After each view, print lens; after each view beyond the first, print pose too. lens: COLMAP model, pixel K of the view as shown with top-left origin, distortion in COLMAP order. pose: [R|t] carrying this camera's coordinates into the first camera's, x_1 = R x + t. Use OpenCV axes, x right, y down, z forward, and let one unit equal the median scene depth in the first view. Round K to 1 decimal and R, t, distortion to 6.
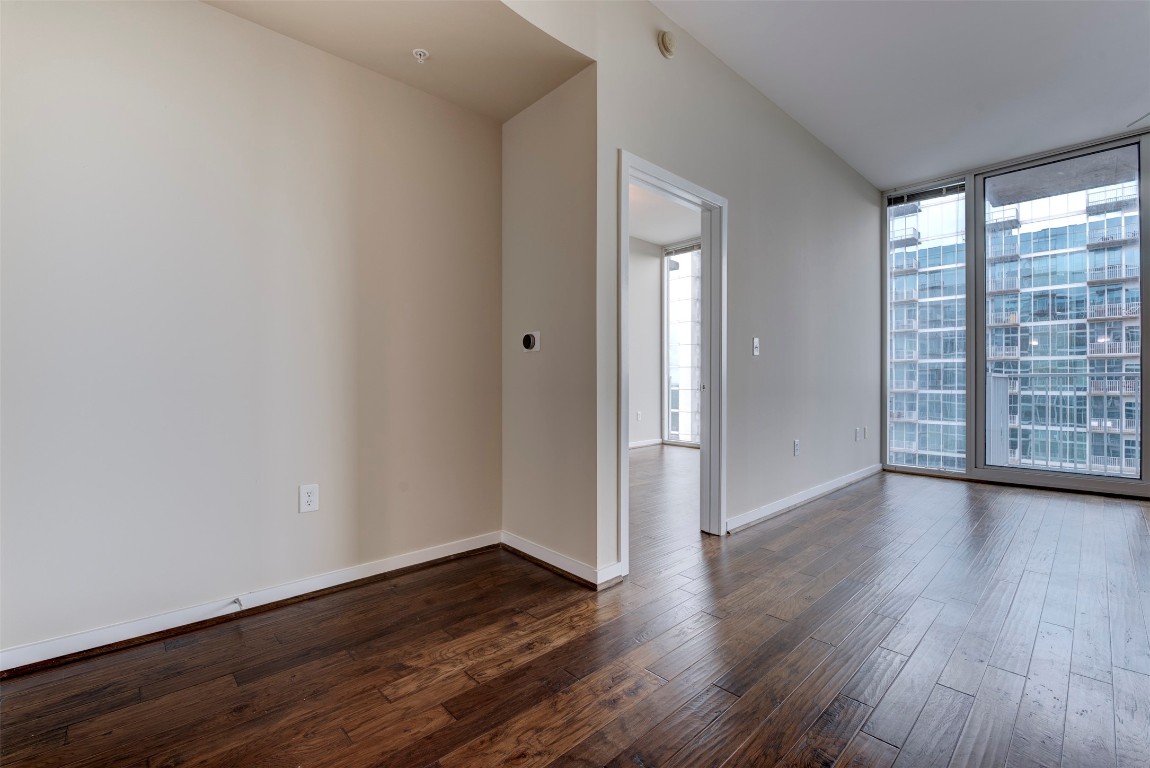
lens RADIAL K [[490.6, 0, 570.9], [0, 490.6, 381.6], [0, 0, 1]] dist [-0.016086, -0.000239]
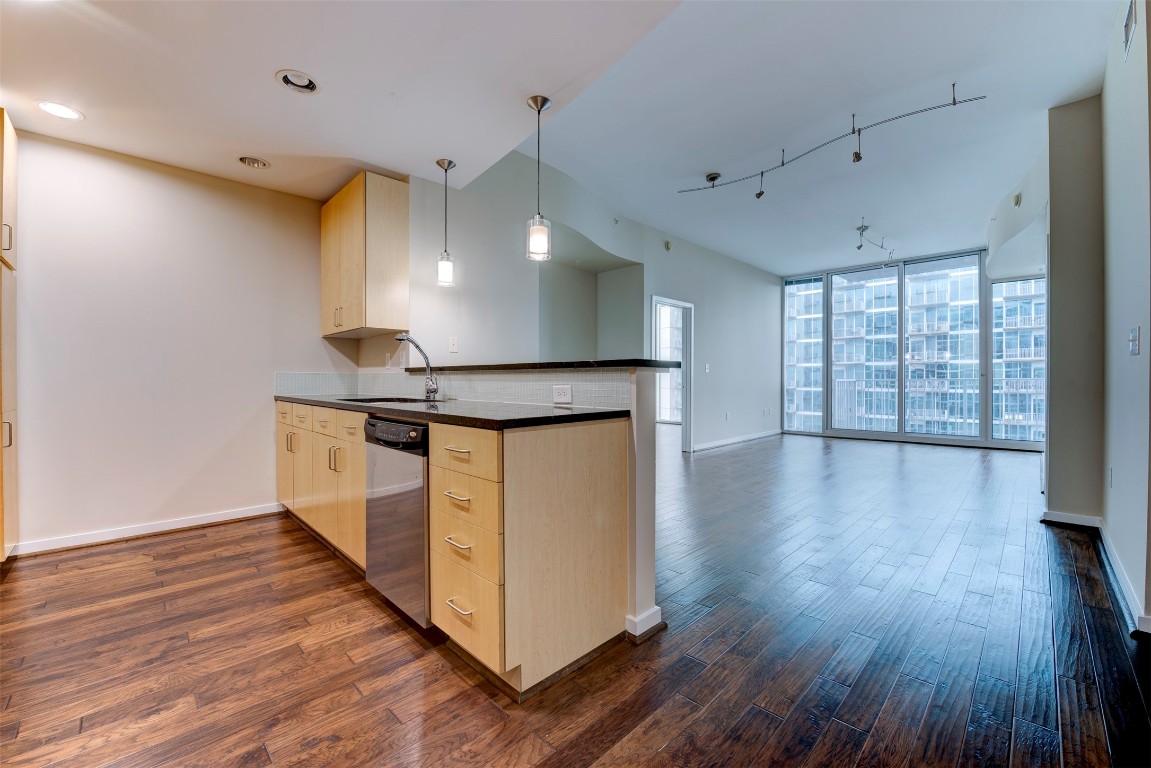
lens RADIAL K [[461.9, 0, 573.0], [0, 461.9, 382.6], [0, 0, 1]] dist [-0.015590, -0.000859]
pose [[0.999401, 0.000098, 0.034620, -0.098523], [-0.000232, 0.999993, 0.003858, -0.005337], [-0.034619, -0.003864, 0.999393, -0.350969]]
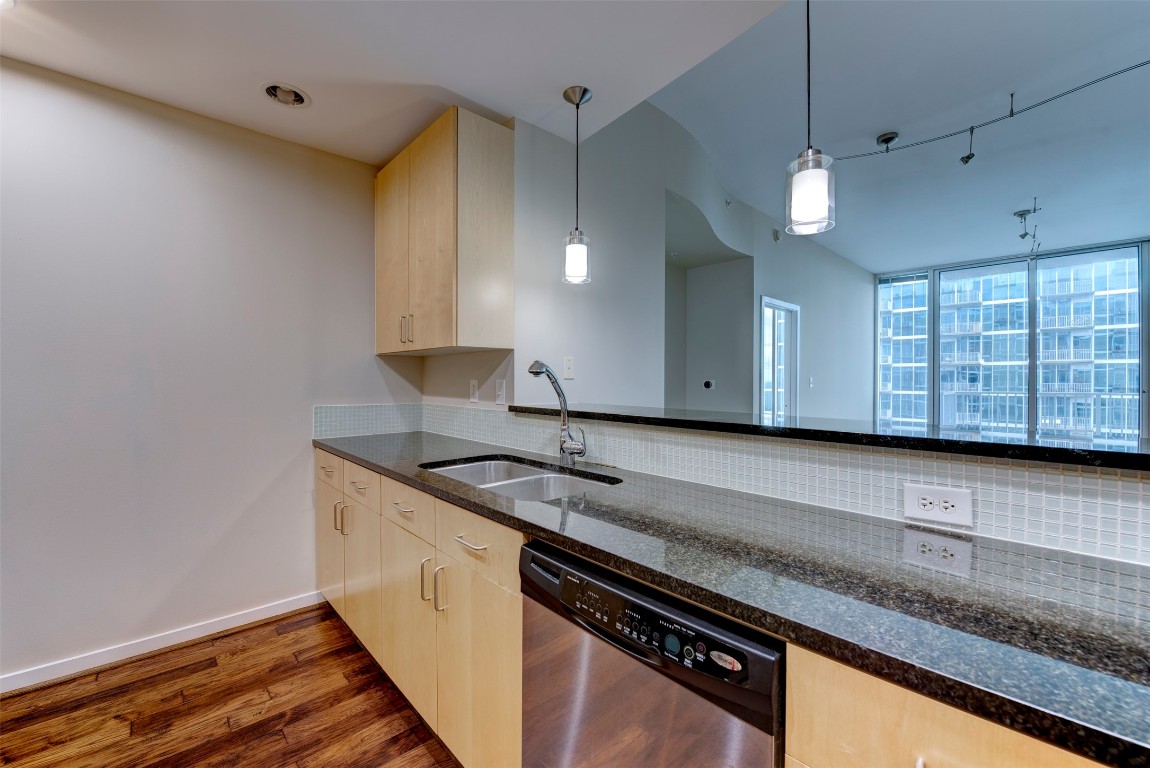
lens RADIAL K [[459.1, 0, 572.1], [0, 459.1, 382.3], [0, 0, 1]] dist [-0.017130, -0.001069]
pose [[0.999968, 0.001804, 0.007811, -0.179044], [-0.001832, 0.999992, 0.003625, -0.026615], [-0.007804, -0.003639, 0.999963, -0.236108]]
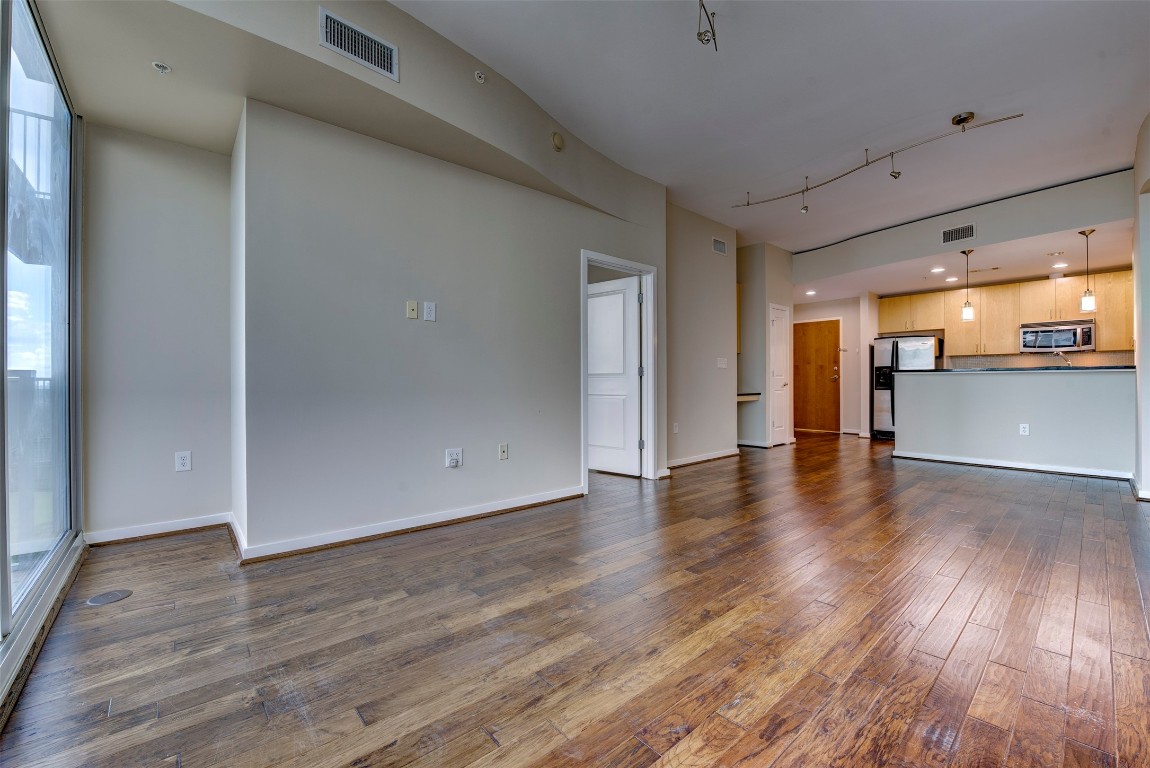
lens RADIAL K [[472.6, 0, 571.4], [0, 472.6, 381.6], [0, 0, 1]] dist [-0.018512, -0.000194]
pose [[-0.999742, 0.003405, 0.022442, 0.350517], [0.003442, 0.999993, 0.001605, -0.001870], [-0.022436, 0.001682, -0.999747, 0.461246]]
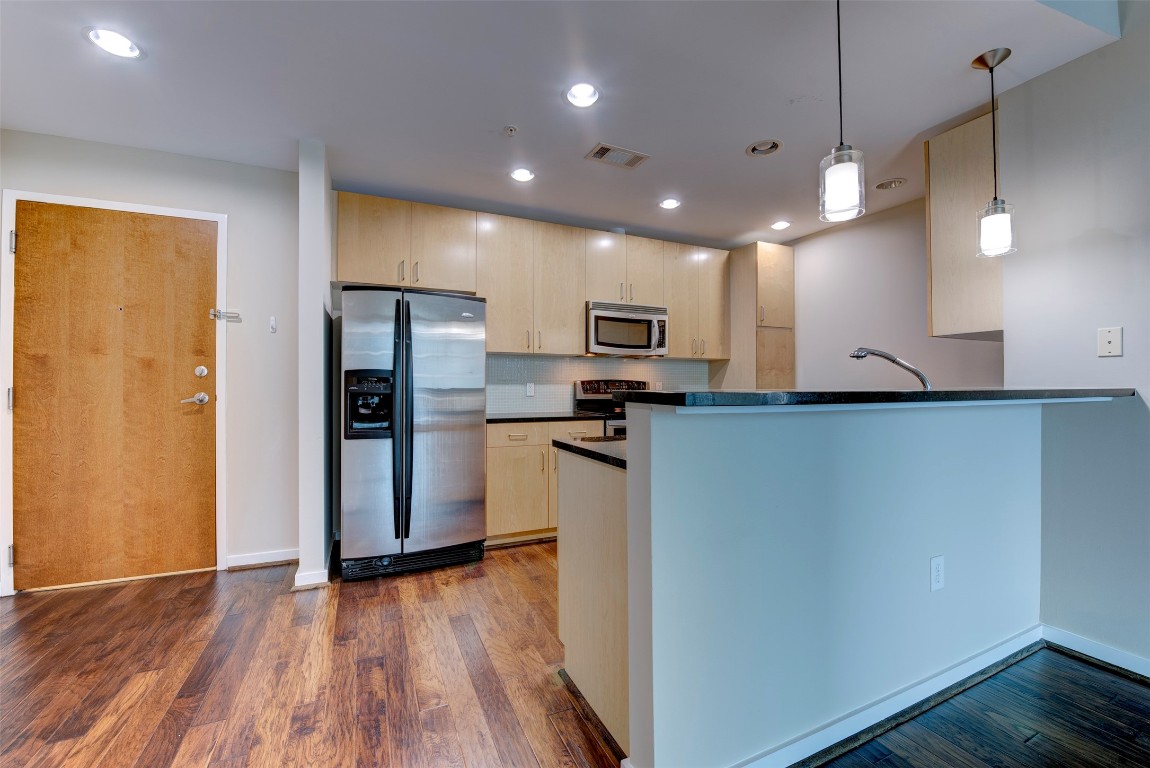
lens RADIAL K [[459.1, 0, 572.1], [0, 459.1, 382.3], [0, 0, 1]] dist [-0.017130, -0.001069]
pose [[-0.310542, -0.006103, -0.950540, 0.061361], [-0.001383, 0.999981, -0.005969, -0.015598], [0.950559, -0.000539, -0.310545, -0.140577]]
